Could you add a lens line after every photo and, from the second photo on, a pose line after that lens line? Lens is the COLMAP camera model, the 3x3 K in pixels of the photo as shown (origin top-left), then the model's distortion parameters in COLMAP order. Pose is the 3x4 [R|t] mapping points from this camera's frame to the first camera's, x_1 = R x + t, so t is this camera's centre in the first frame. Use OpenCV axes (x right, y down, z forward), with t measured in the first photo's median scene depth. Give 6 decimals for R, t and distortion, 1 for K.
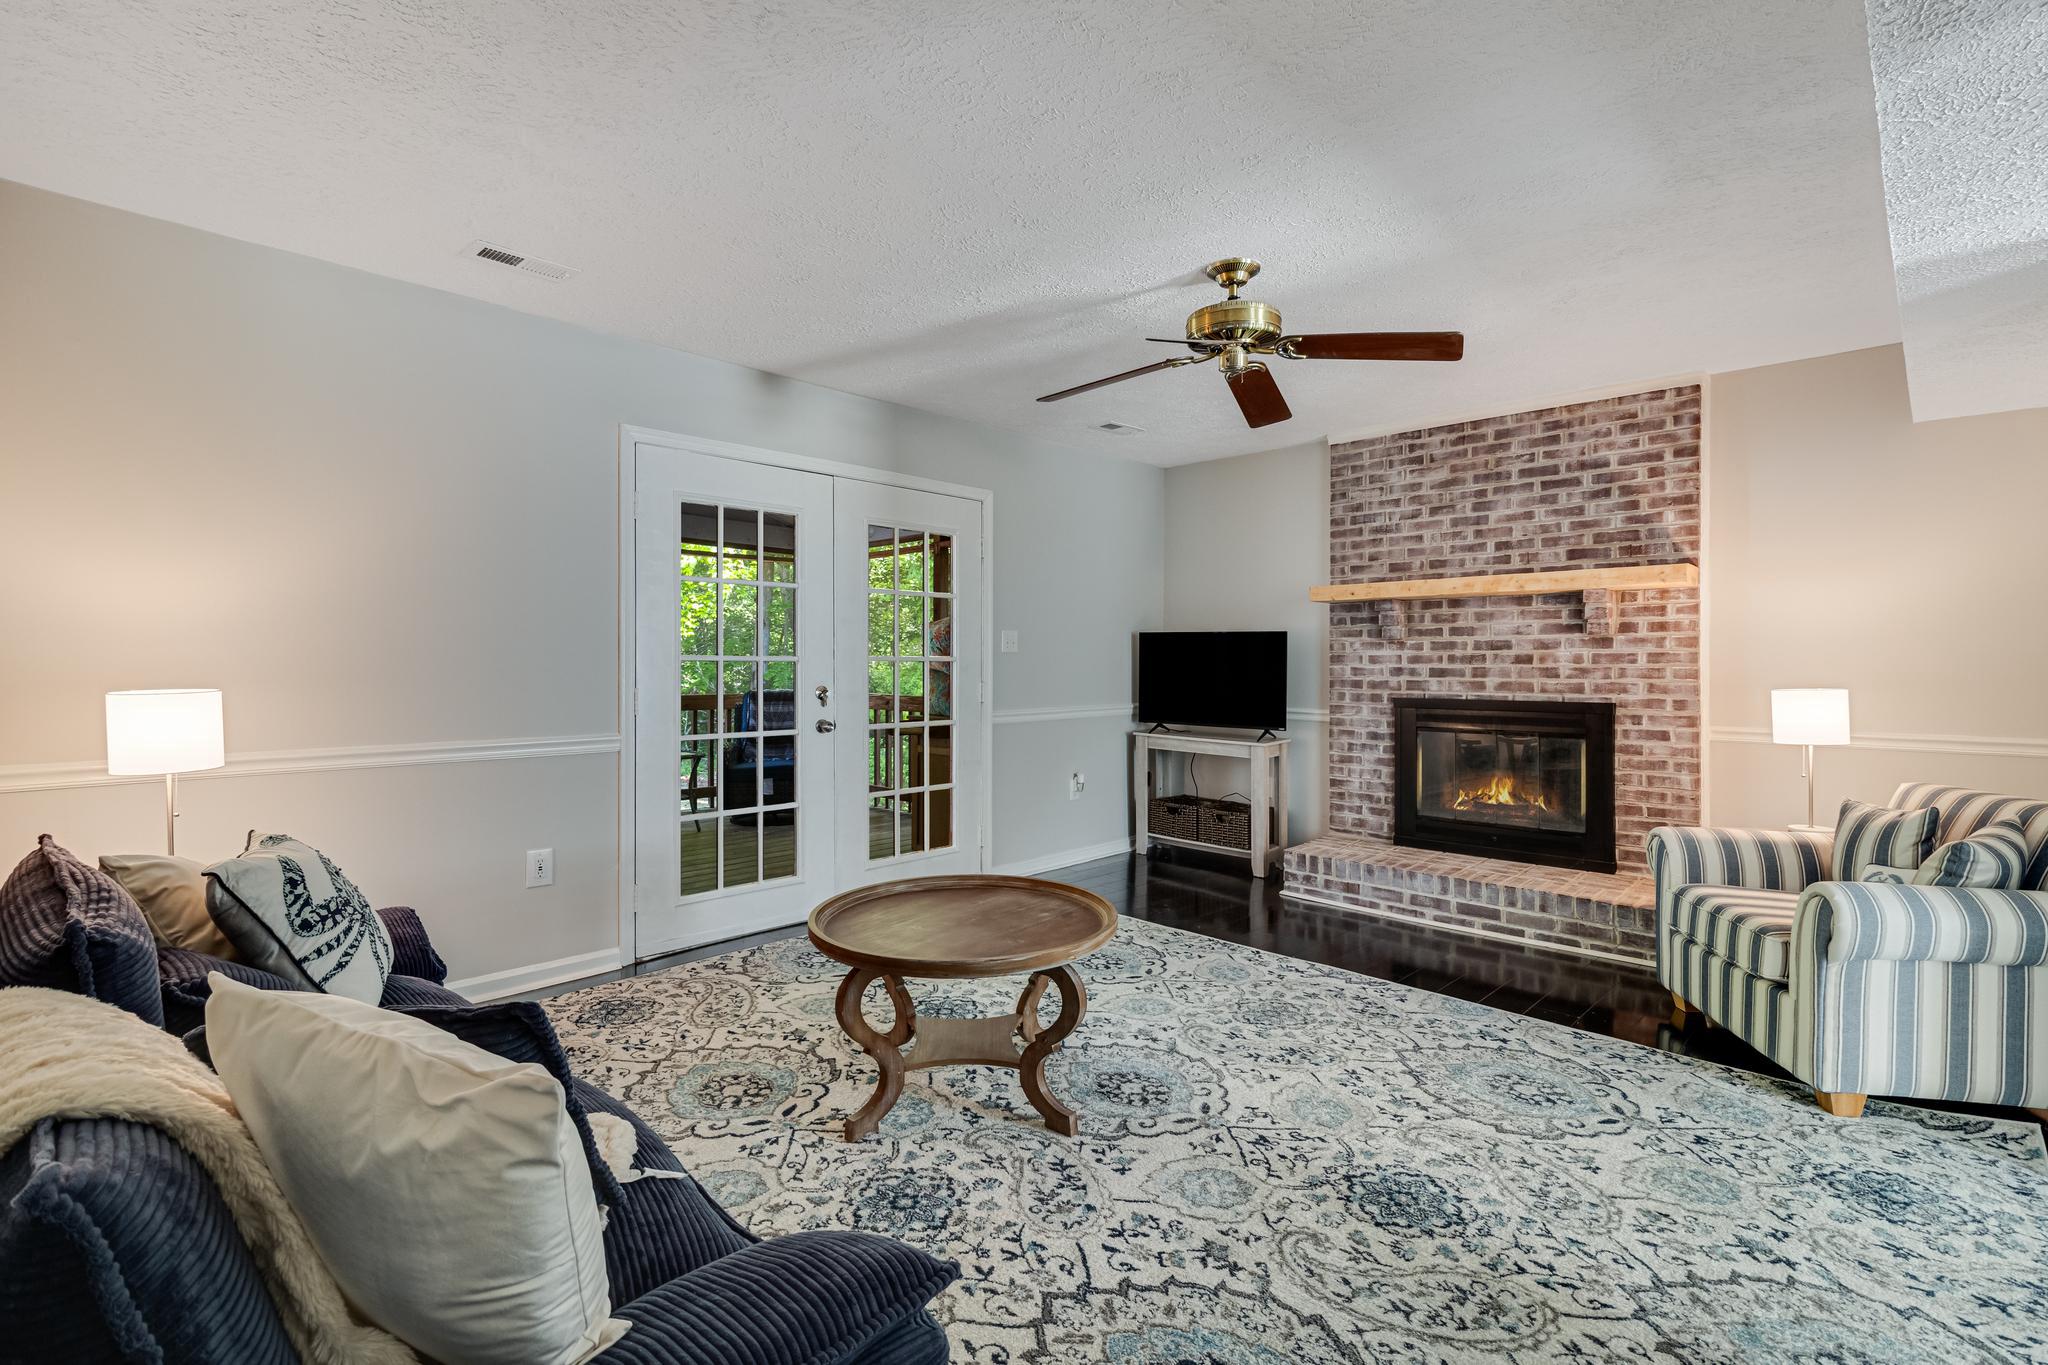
lens RADIAL K [[947.1, 0, 1025.3], [0, 947.1, 681.7], [0, 0, 1]] dist [0.007614, -0.000707]
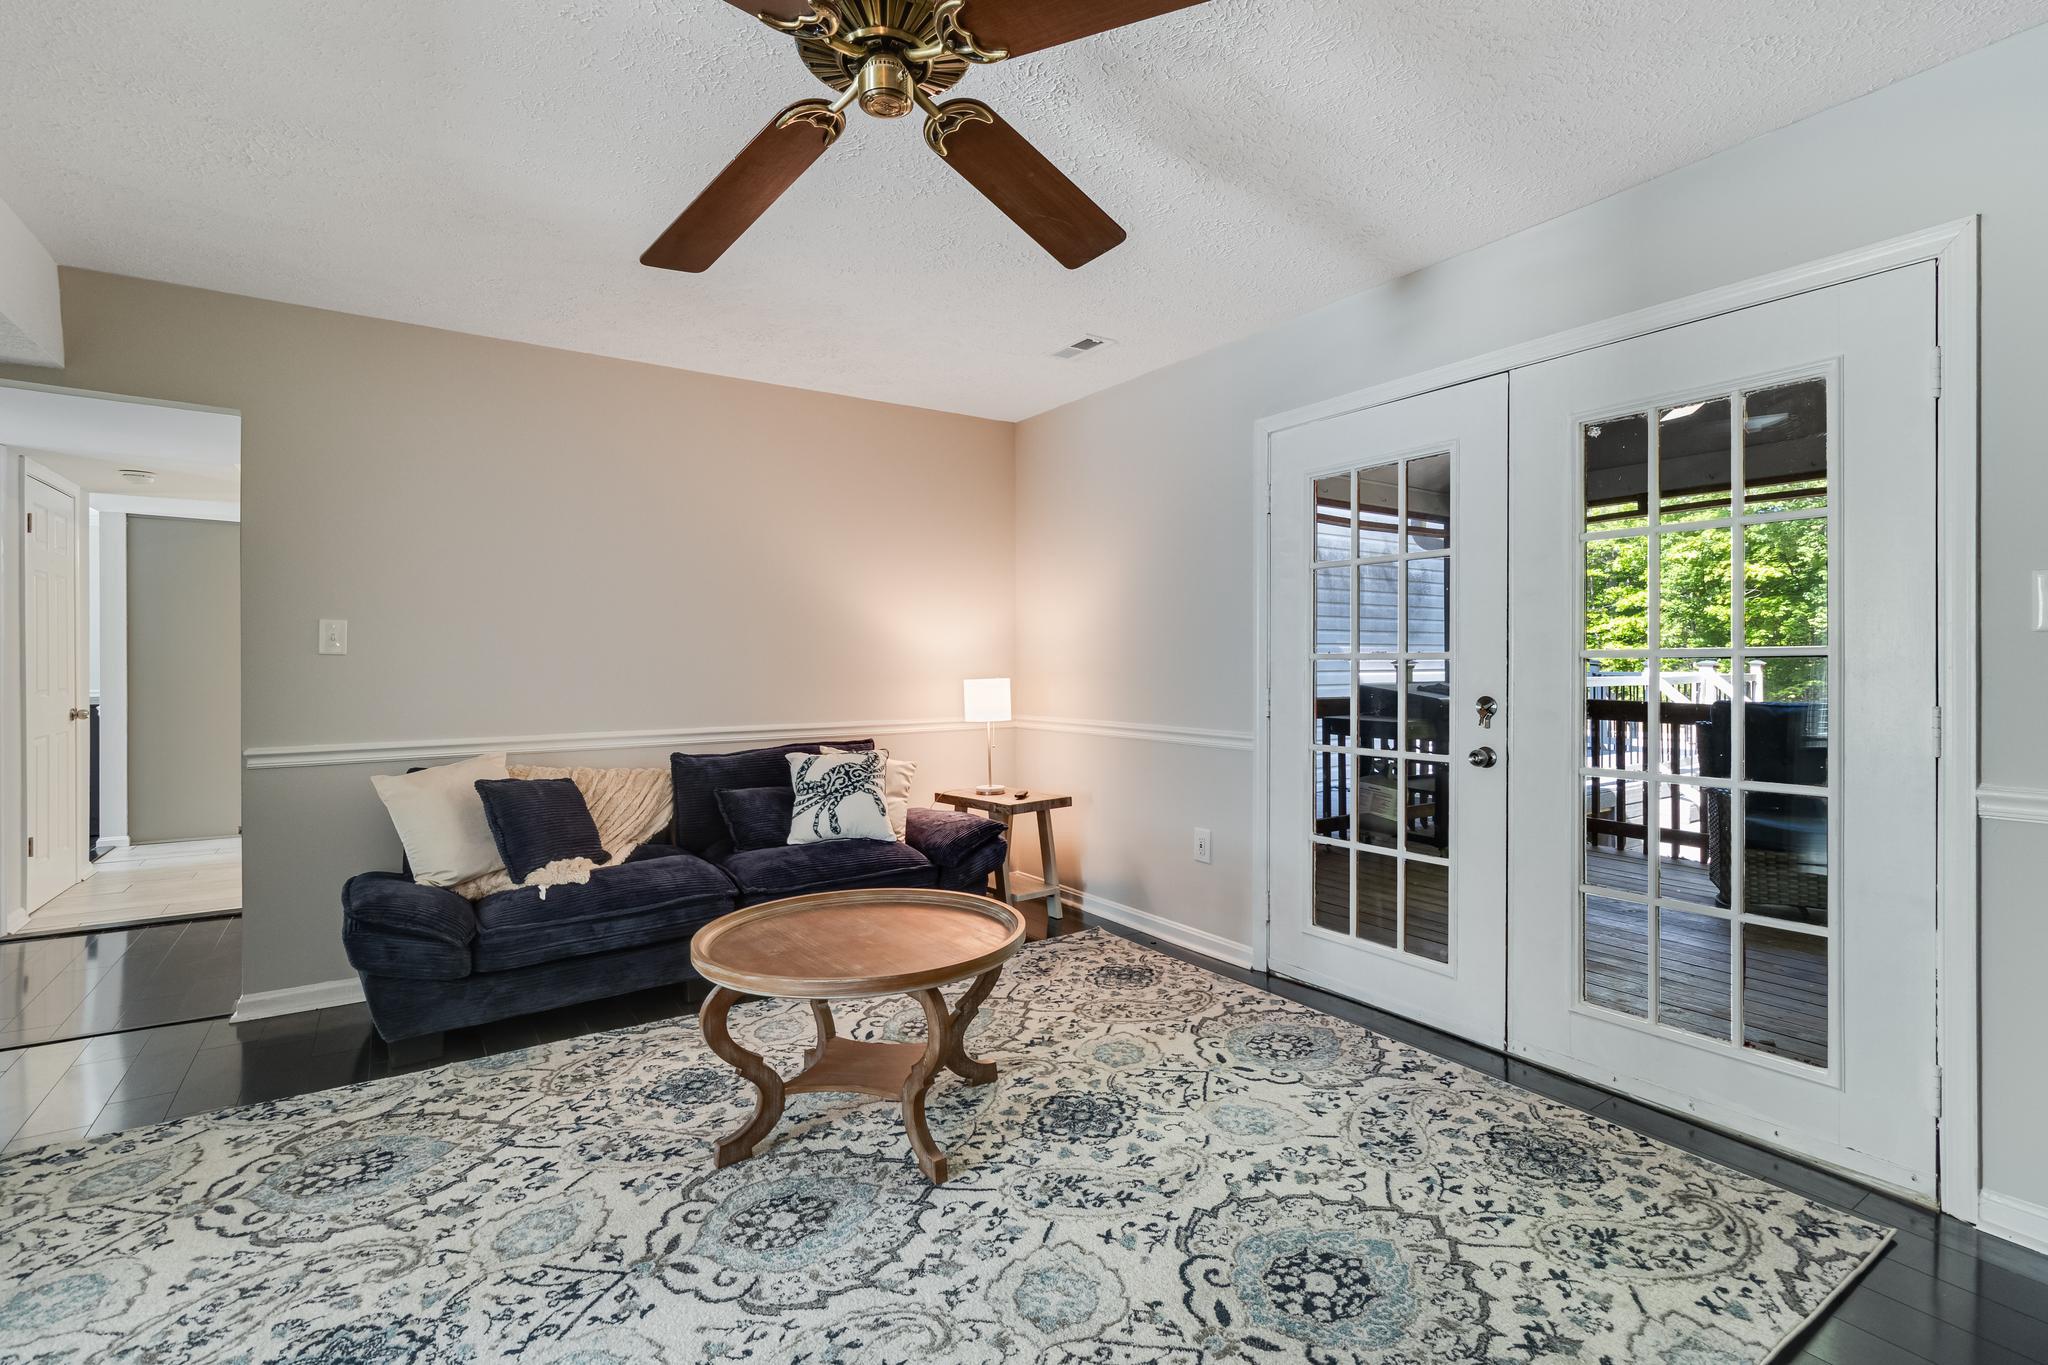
lens RADIAL K [[947.1, 0, 1028.6], [0, 947.1, 672.9], [0, 0, 1]] dist [0.007614, -0.000707]
pose [[-0.210295, 0.008697, -0.977599, 0.589793], [-0.014465, 0.999823, 0.012006, -0.016832], [0.977531, 0.016666, -0.210132, 0.977237]]
